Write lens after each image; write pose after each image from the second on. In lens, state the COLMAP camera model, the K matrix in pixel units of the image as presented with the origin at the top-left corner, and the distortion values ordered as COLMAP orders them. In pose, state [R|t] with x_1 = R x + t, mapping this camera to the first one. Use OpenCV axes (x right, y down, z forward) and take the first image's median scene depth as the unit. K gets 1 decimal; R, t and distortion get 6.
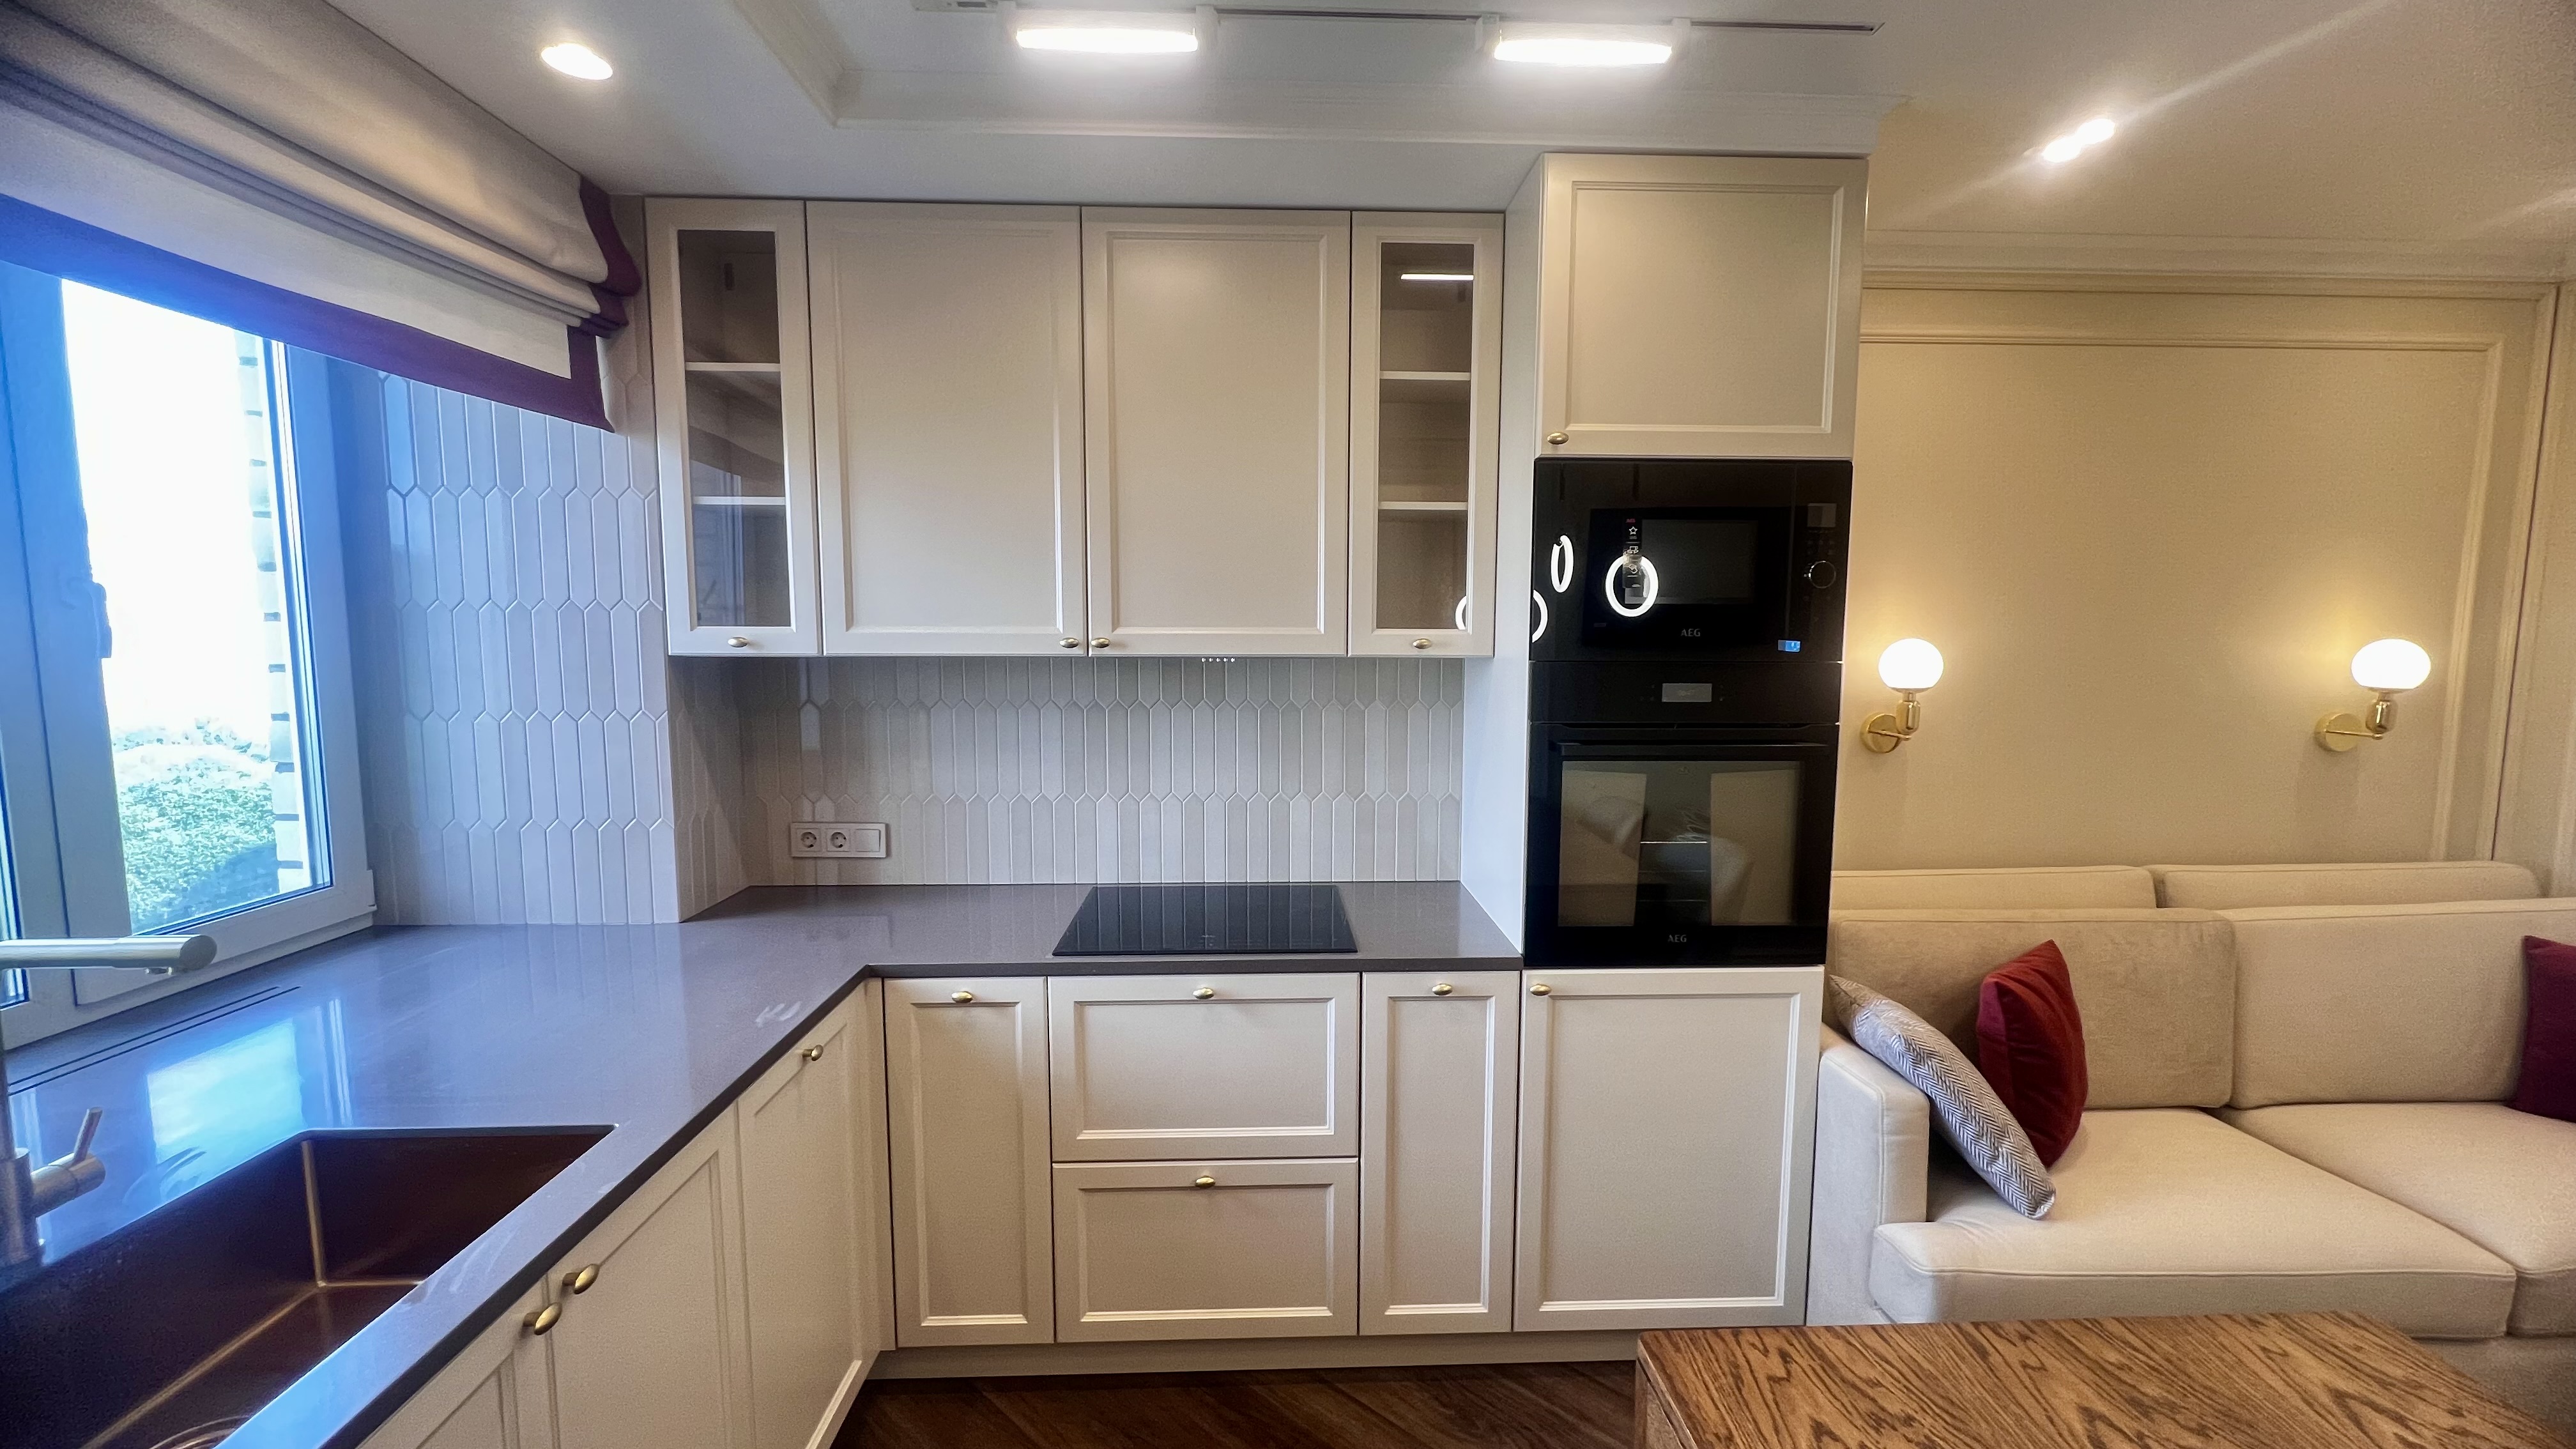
lens RADIAL K [[1025.5, 0, 1289.0], [0, 1025.5, 727.5], [0, 0, 1]] dist [-0.003119, 0.000434]
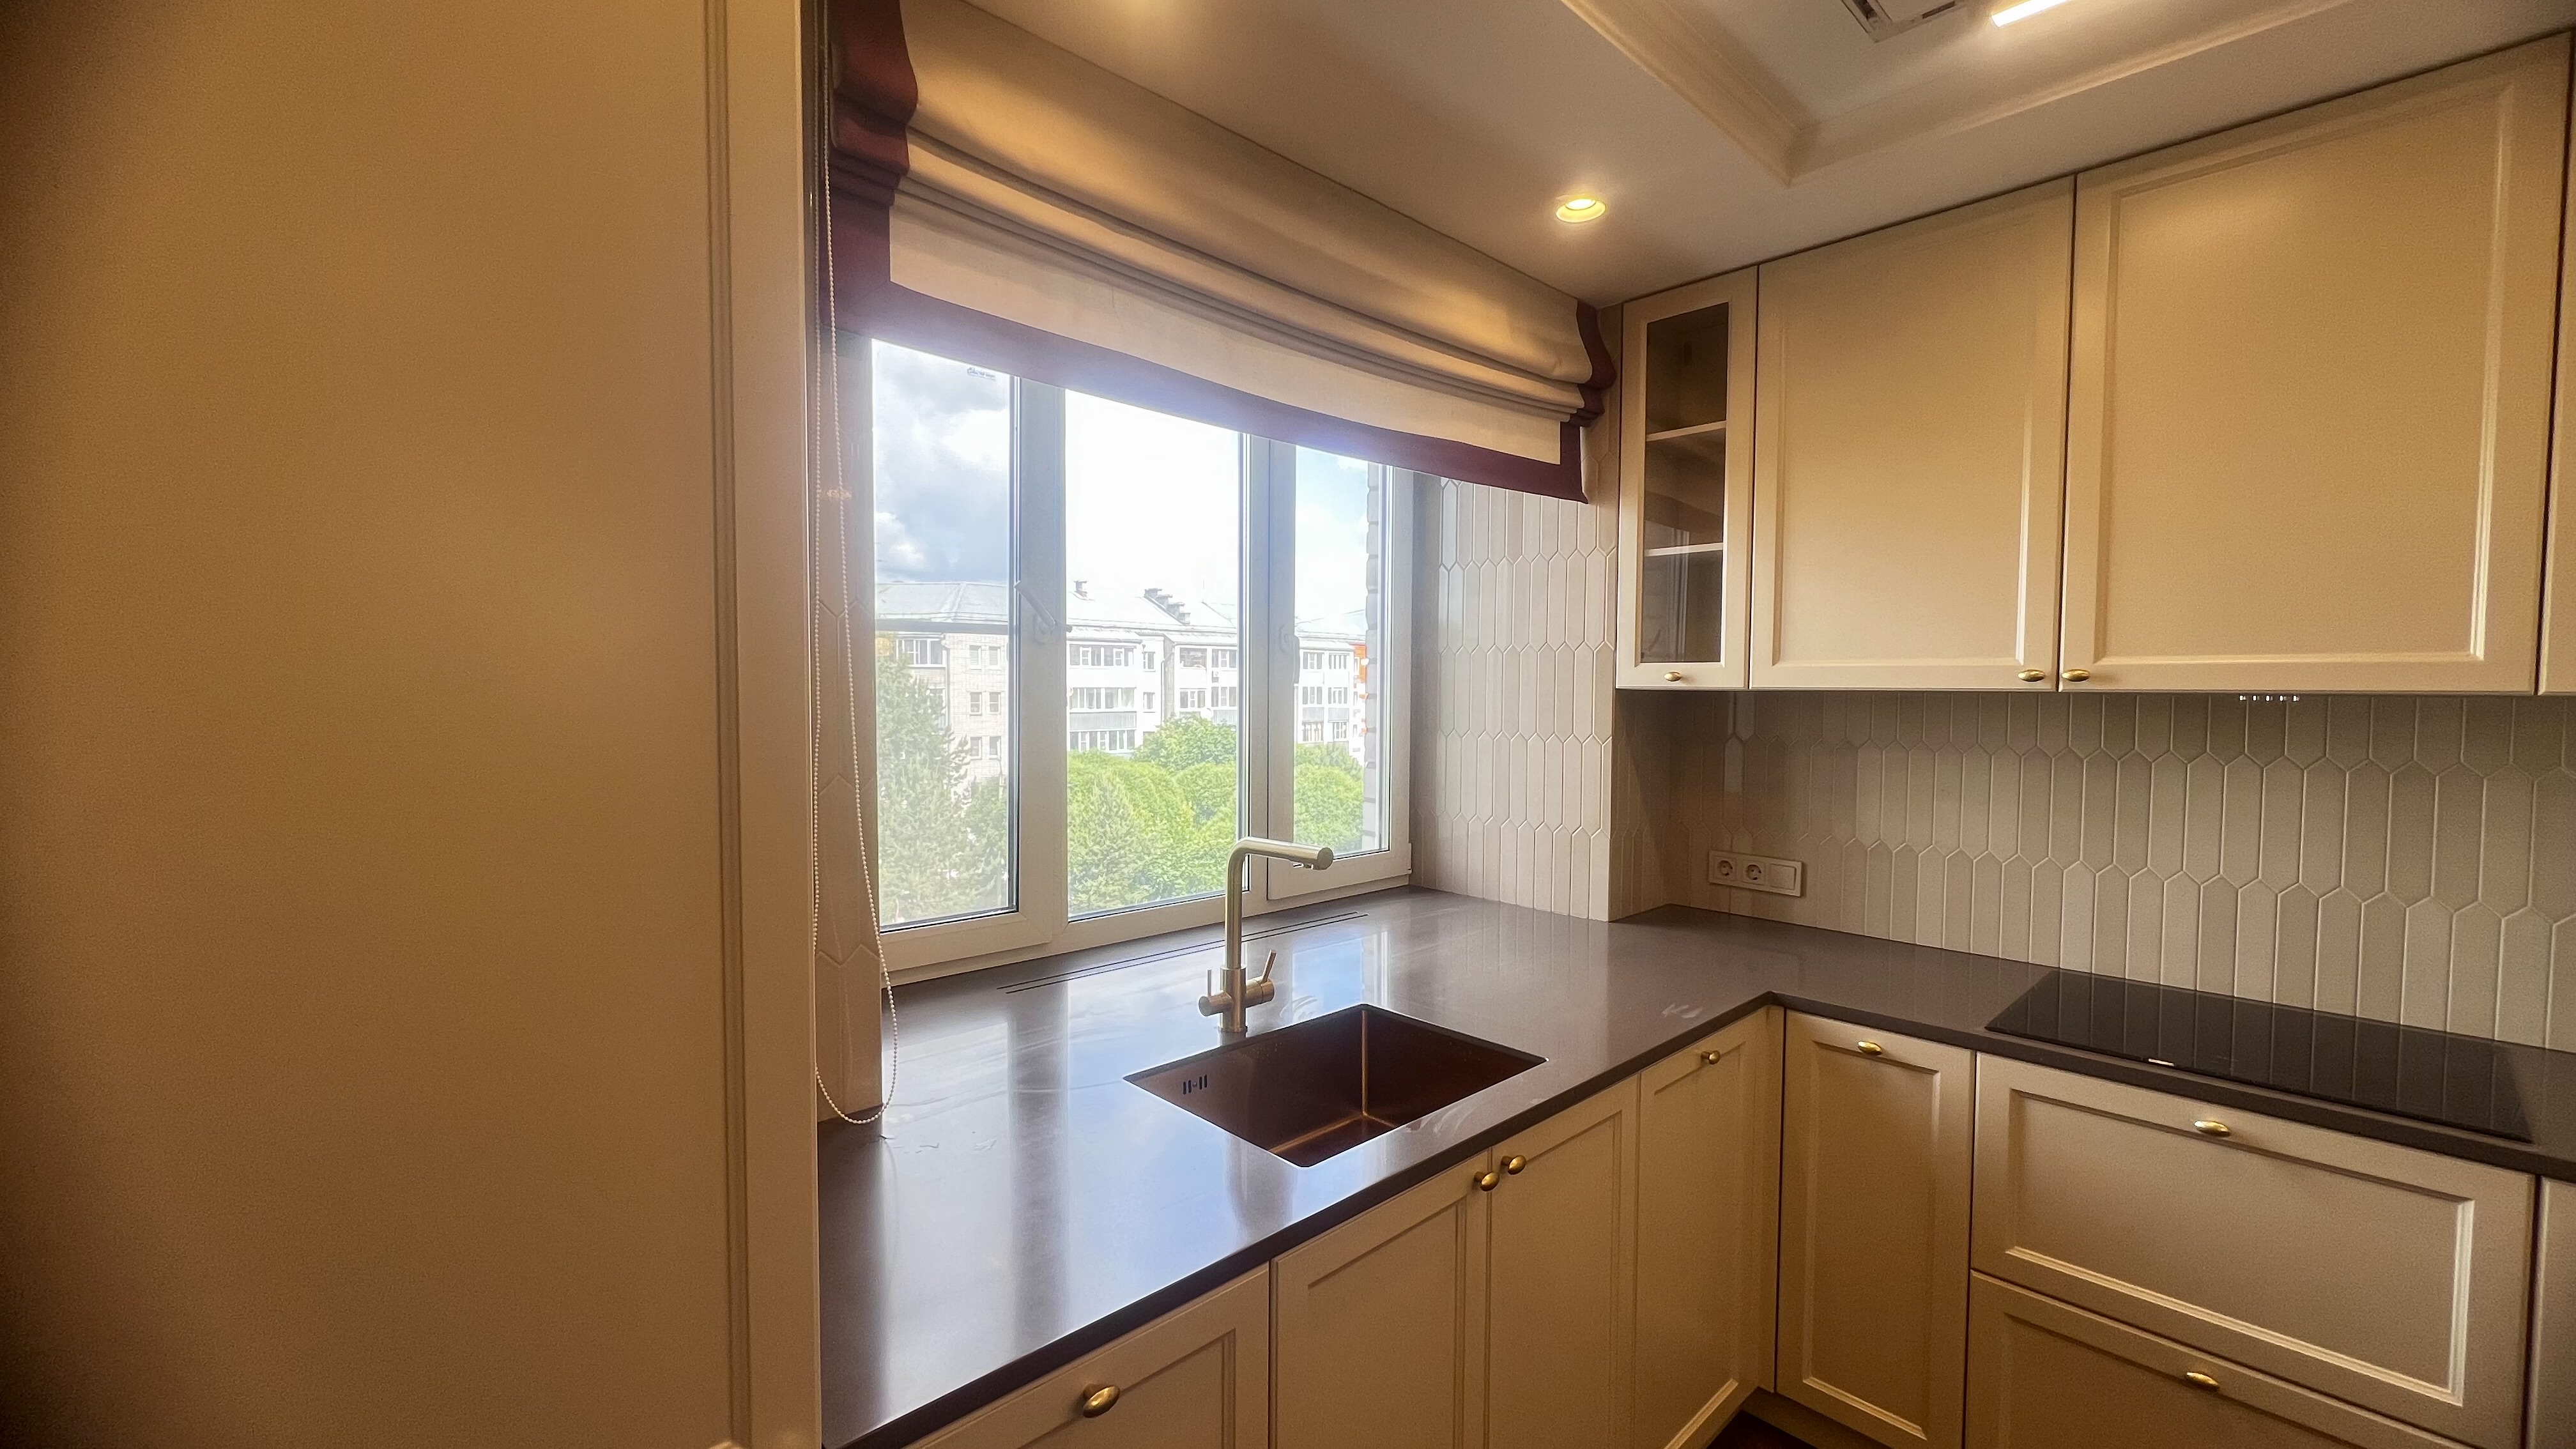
lens RADIAL K [[1025.5, 0, 1289.0], [0, 1025.5, 727.9], [0, 0, 1]] dist [-0.003119, 0.000434]
pose [[0.653867, 0.031835, -0.755939, 0.032365], [-0.076743, 0.996752, -0.024404, 0.032660], [0.752707, 0.073970, 0.654187, -0.035983]]
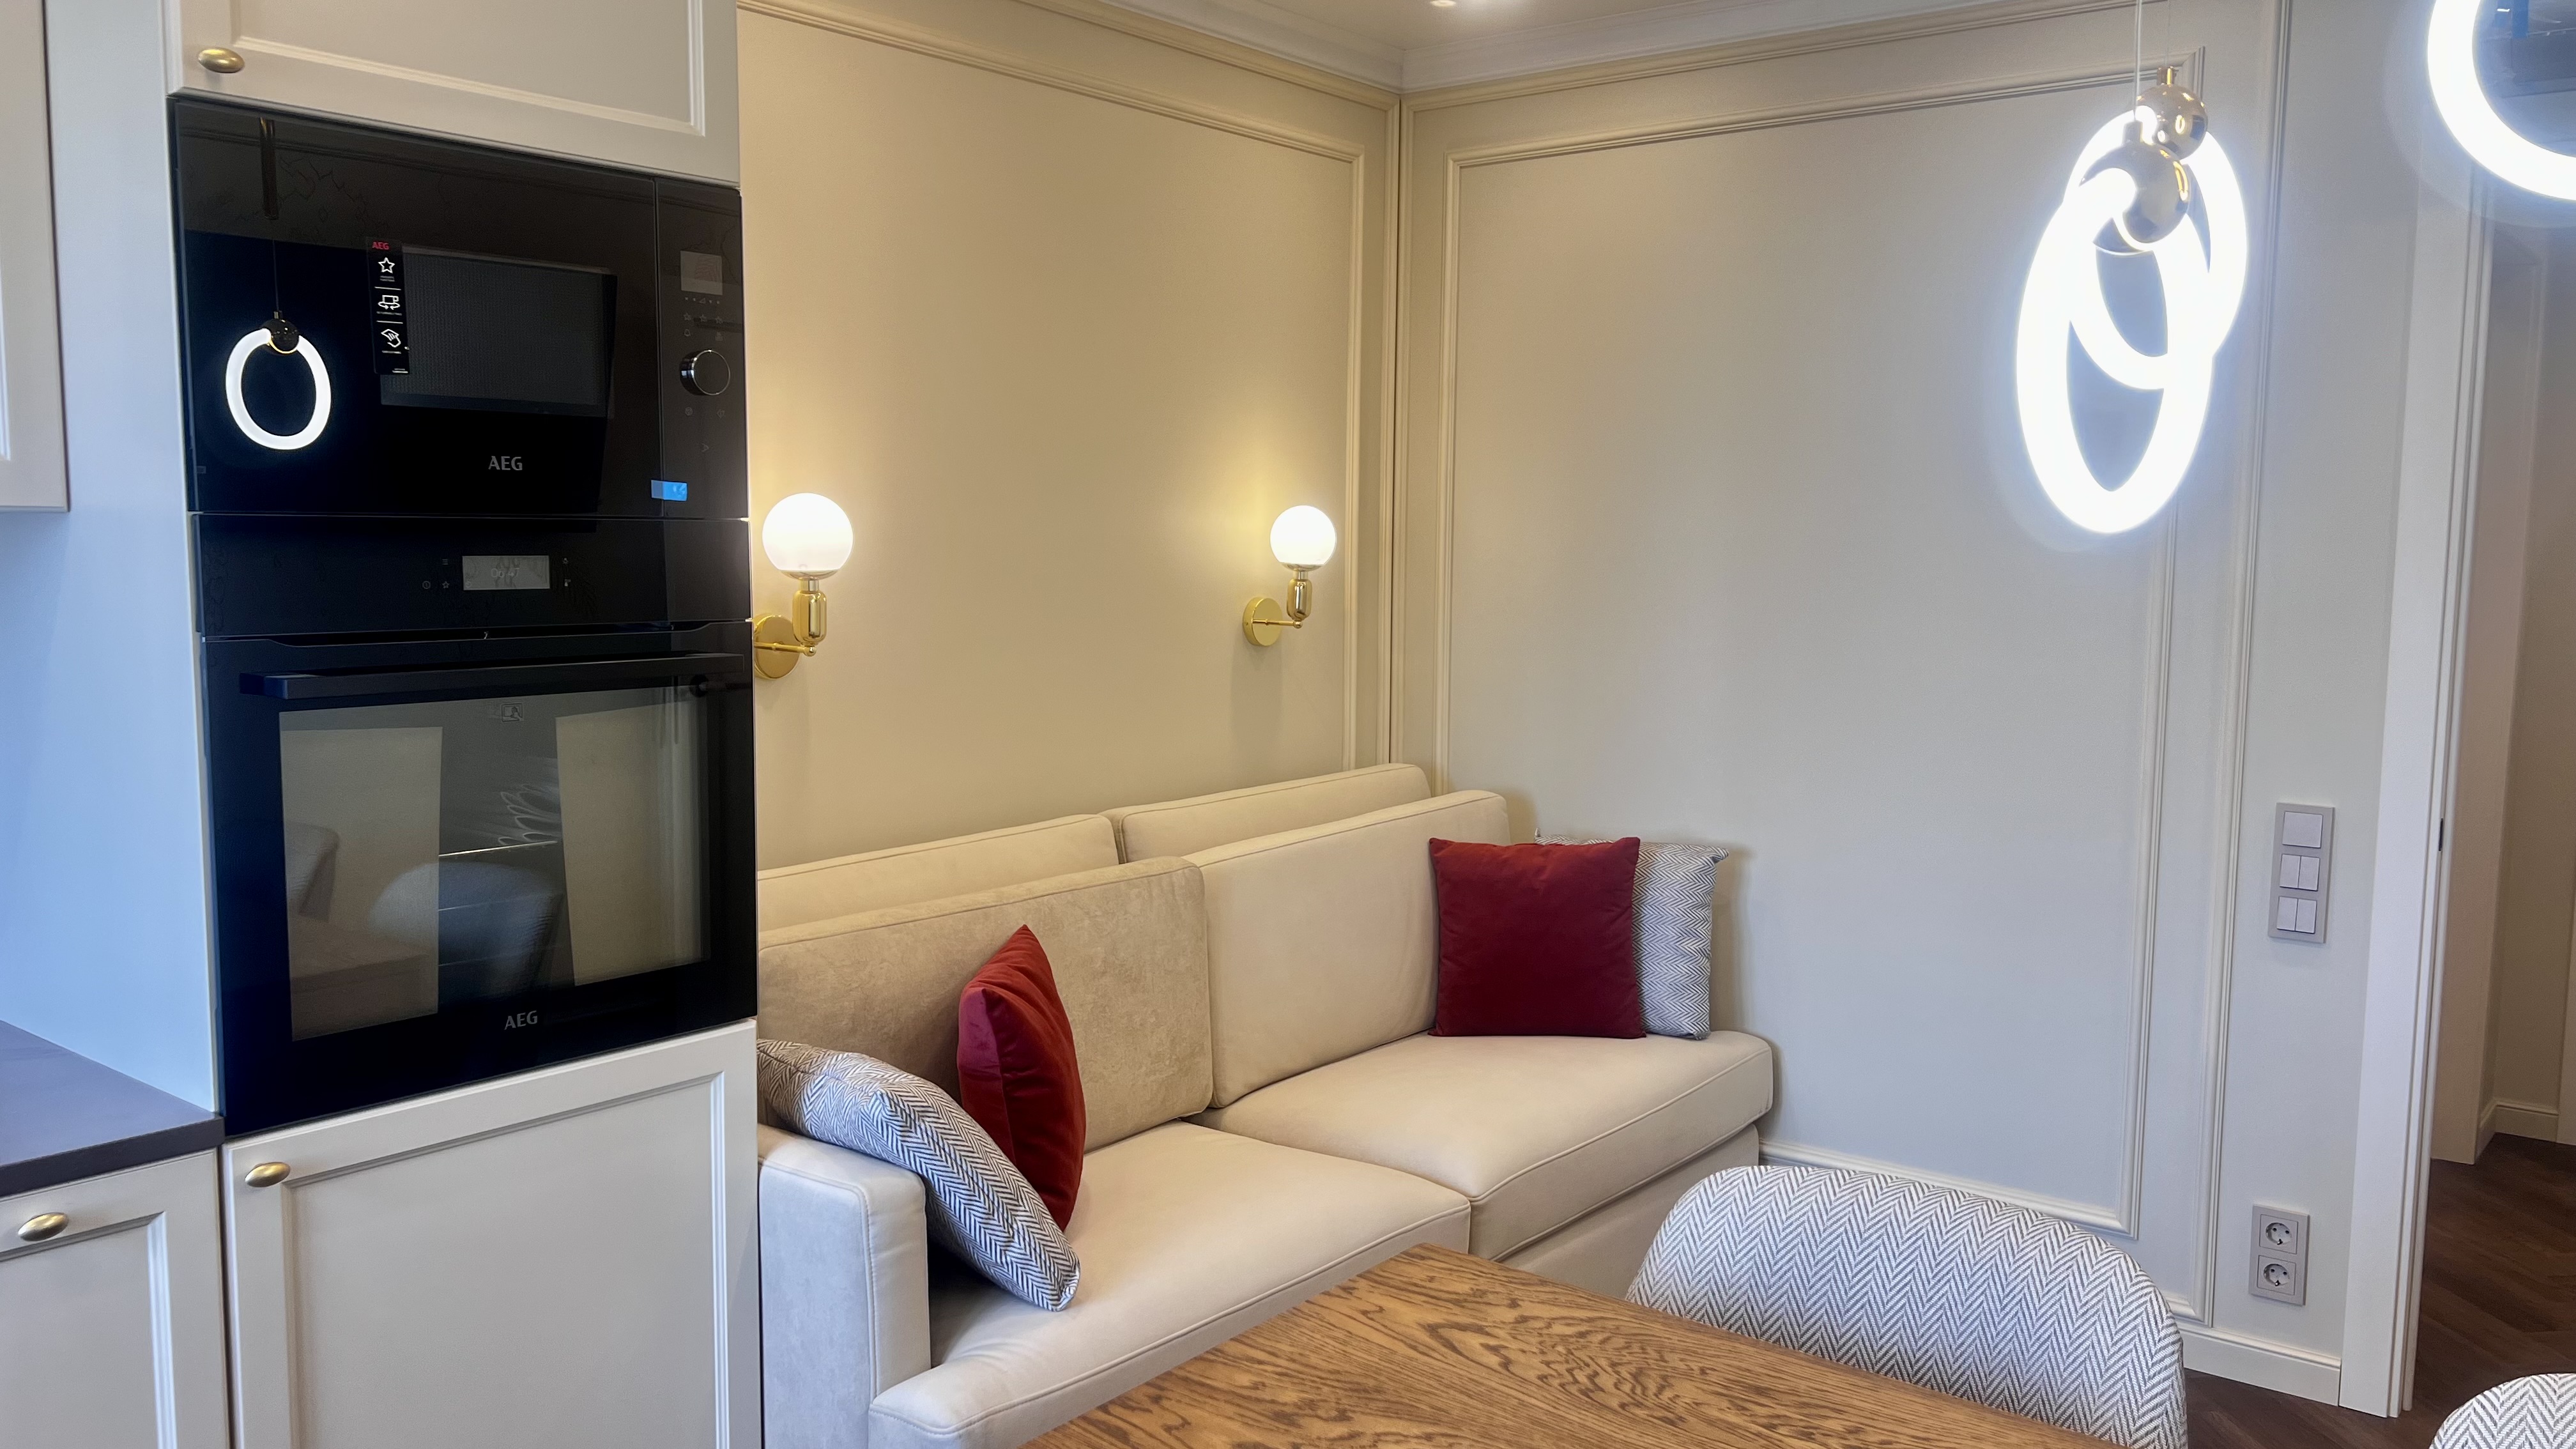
lens RADIAL K [[1925.3, 0, 1299.3], [0, 1925.3, 722.5], [0, 0, 1]] dist [0.058905, -0.061877]
pose [[0.651181, -0.074190, 0.755288, -0.124124], [0.065009, 0.997005, 0.041885, 0.029070], [-0.756133, 0.021825, 0.654054, -0.003577]]
